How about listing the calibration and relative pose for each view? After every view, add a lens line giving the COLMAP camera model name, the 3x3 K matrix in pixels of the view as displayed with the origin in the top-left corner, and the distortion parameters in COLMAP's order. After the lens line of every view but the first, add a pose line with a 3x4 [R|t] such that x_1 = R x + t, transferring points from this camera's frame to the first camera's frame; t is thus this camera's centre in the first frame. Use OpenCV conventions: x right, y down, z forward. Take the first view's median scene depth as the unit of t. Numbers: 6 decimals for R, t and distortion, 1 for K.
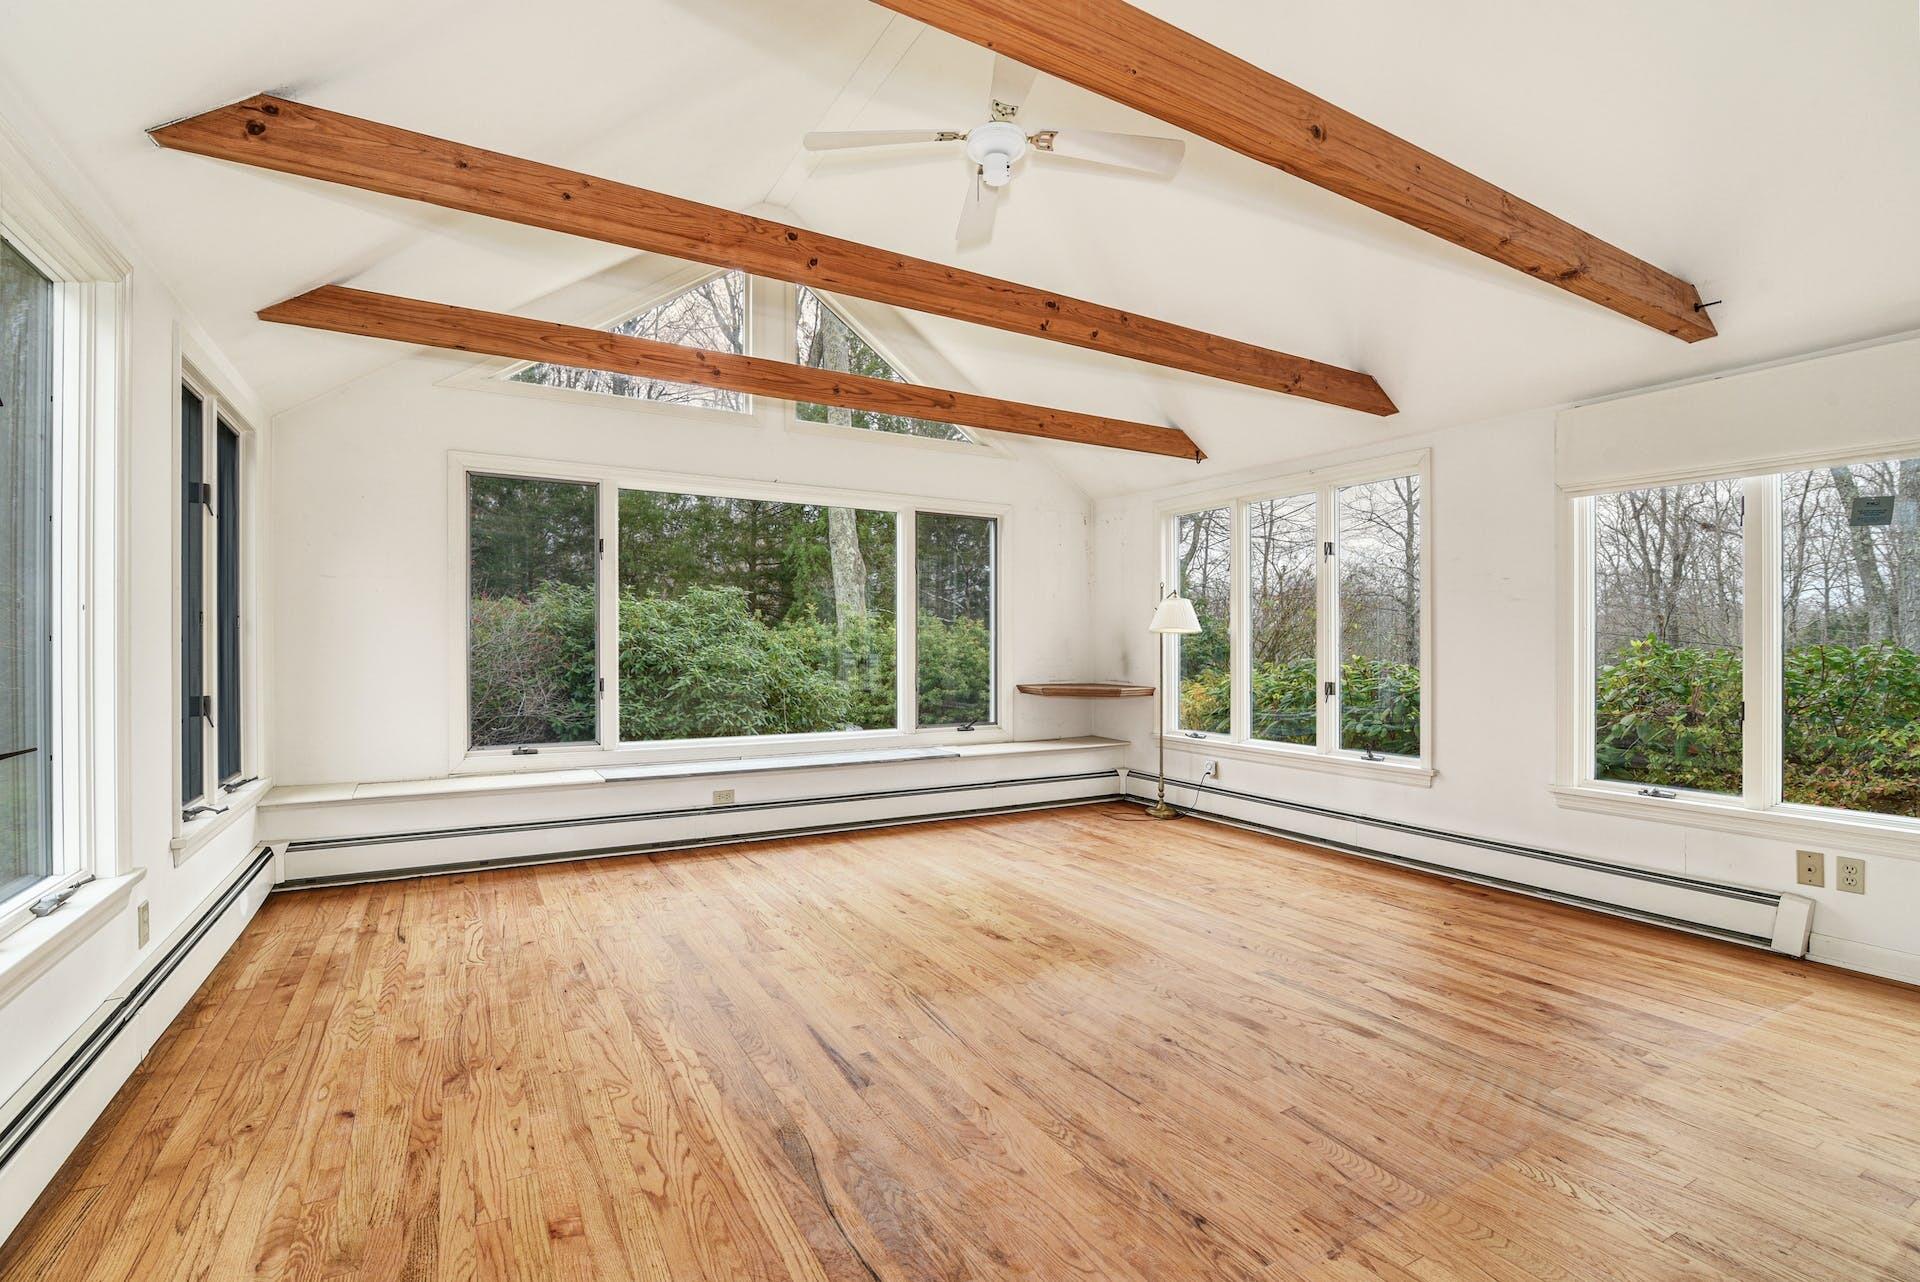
lens RADIAL K [[886.1, 0, 952.5], [0, 886.1, 654.0], [0, 0, 1]] dist [0.001107, 0.000570]
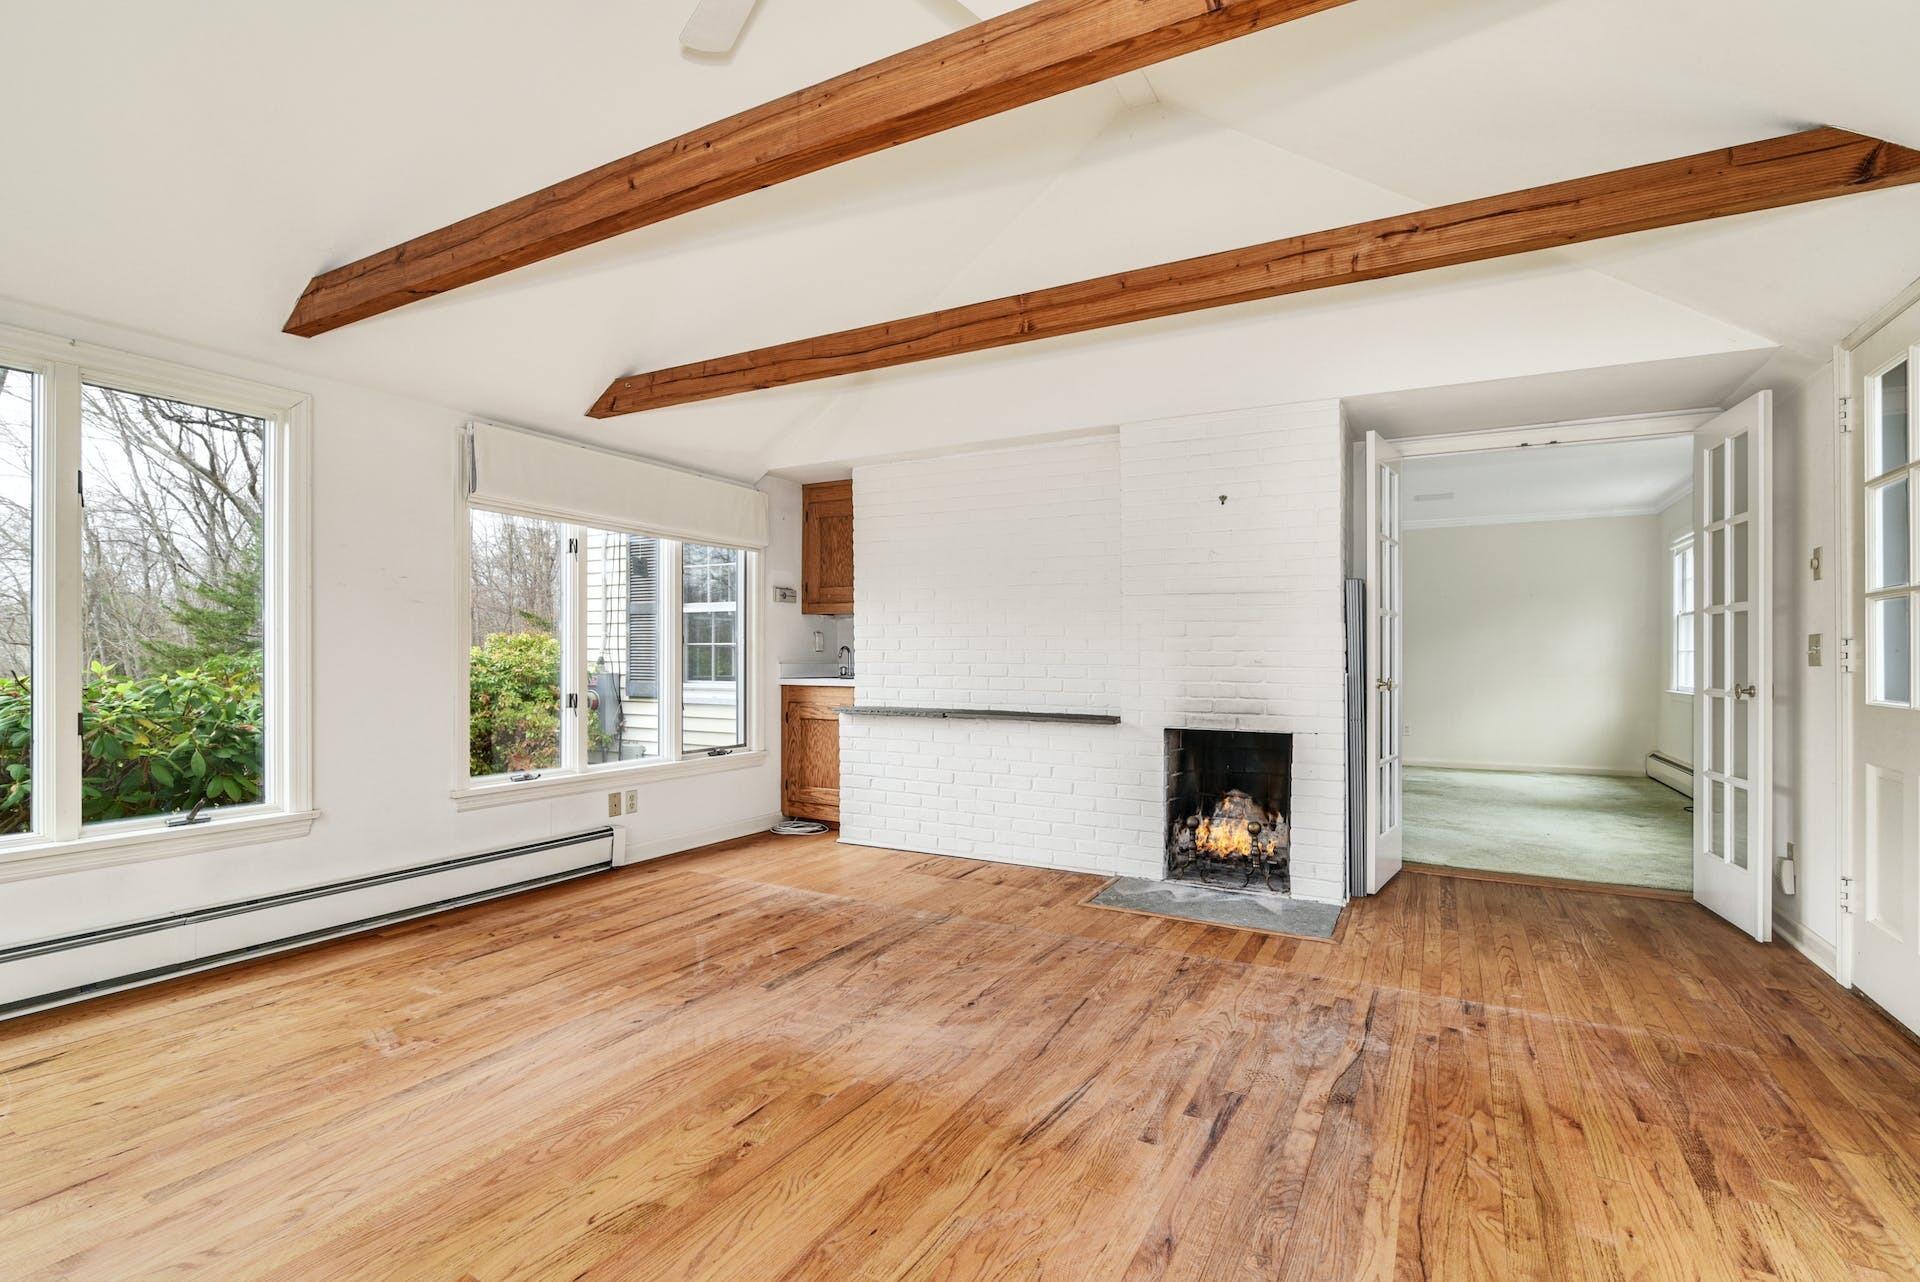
lens RADIAL K [[886.1, 0, 952.5], [0, 886.1, 654.0], [0, 0, 1]] dist [0.001107, 0.000570]
pose [[-0.517450, -0.003546, 0.855706, -0.584632], [0.000947, 0.999988, 0.004716, -0.012458], [-0.855713, 0.003251, -0.517441, 1.321358]]
